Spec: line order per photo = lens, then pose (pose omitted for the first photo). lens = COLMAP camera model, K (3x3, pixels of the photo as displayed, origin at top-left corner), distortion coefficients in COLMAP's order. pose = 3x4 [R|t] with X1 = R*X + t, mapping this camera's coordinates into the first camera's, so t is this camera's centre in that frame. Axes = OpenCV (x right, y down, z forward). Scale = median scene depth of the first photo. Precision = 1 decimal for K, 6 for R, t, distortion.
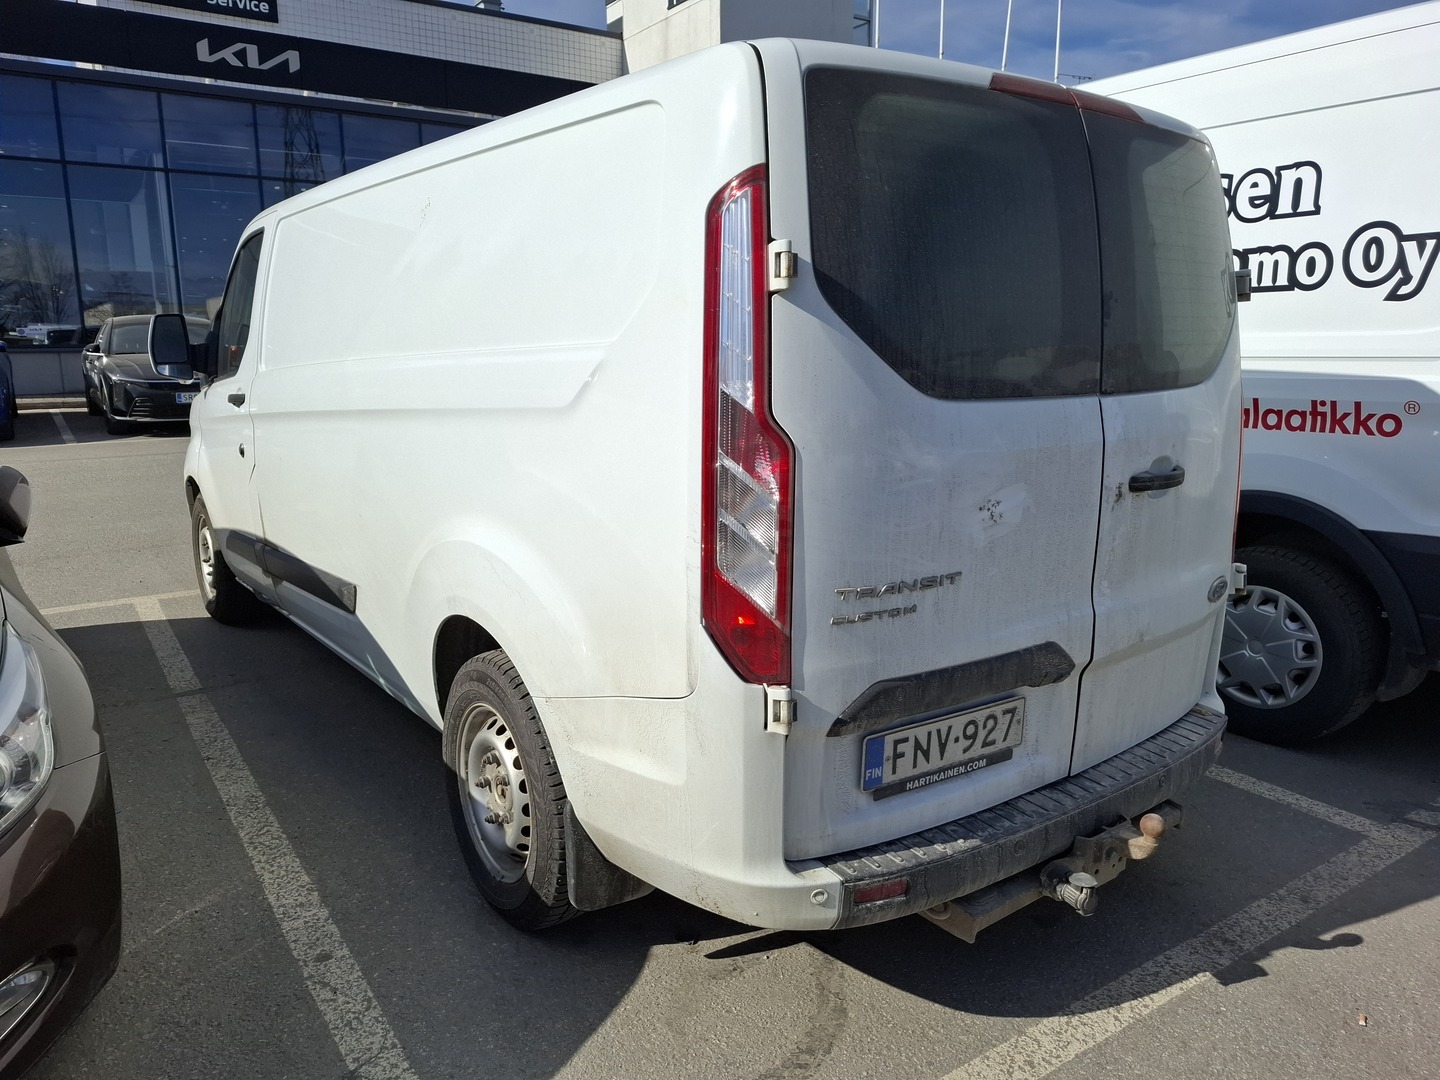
lens RADIAL K [[980.4, 0, 720.0], [0, 980.4, 540.0], [0, 0, 1]] dist [0.000343, 0.000930]
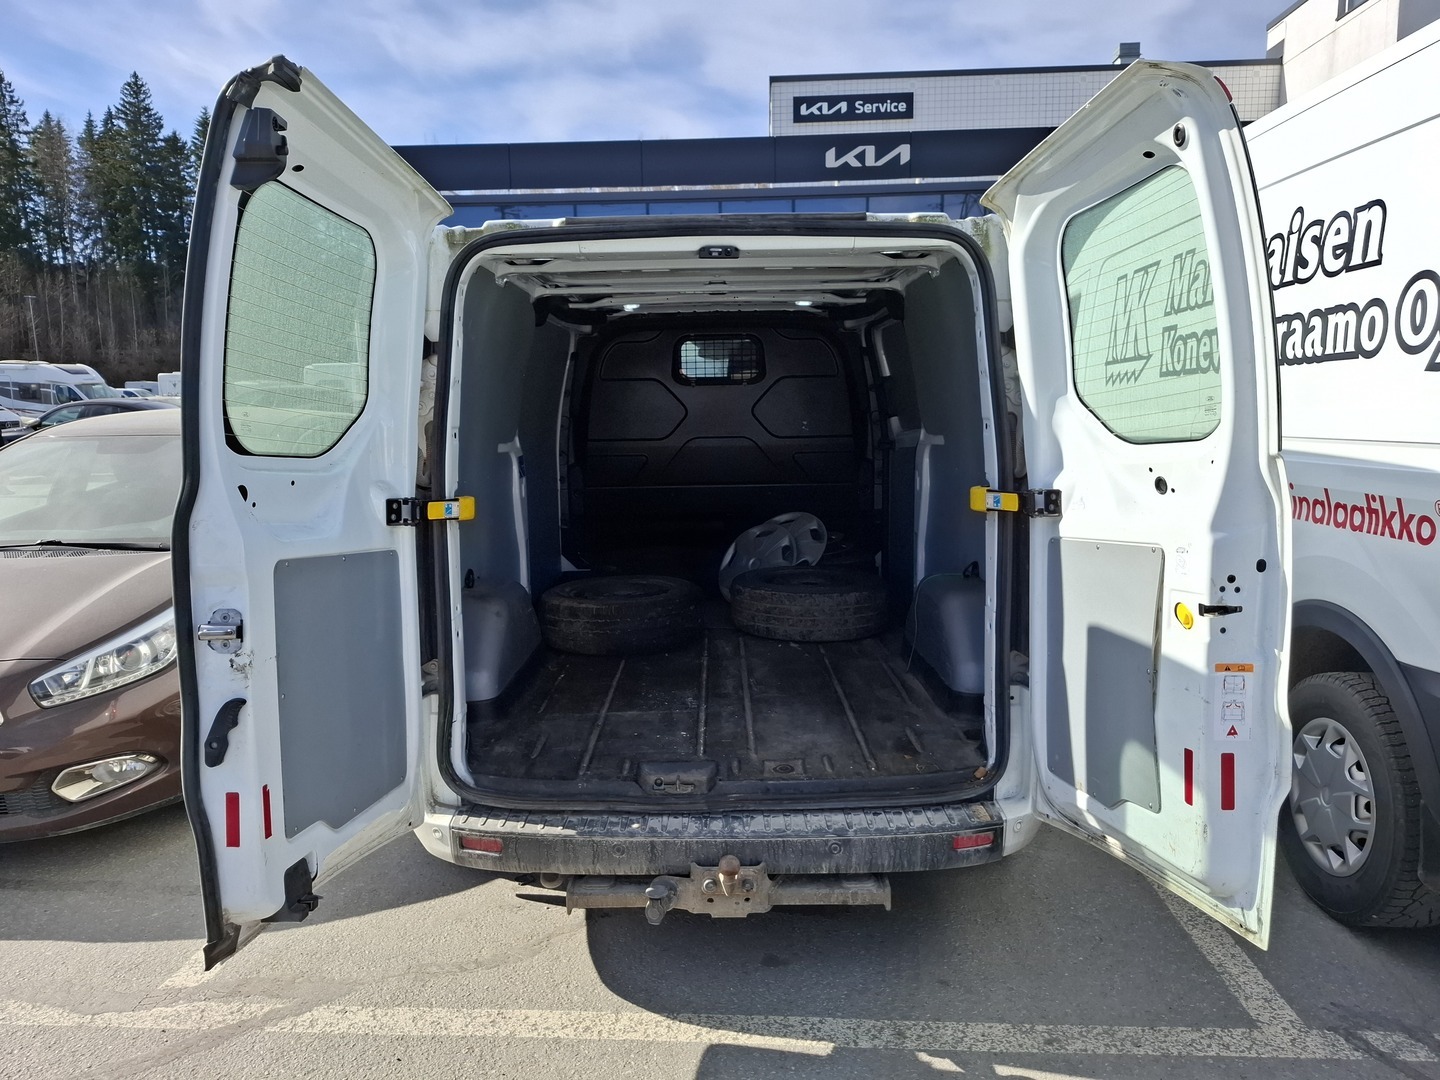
lens RADIAL K [[968.3, 0, 720.3], [0, 968.3, 562.4], [0, 0, 1]] dist [0.055586, -0.046528]
pose [[0.813902, 0.085167, -0.574726, 0.632433], [-0.106310, 0.994328, -0.003206, -0.027749], [0.571193, 0.063709, 0.818340, 0.044184]]
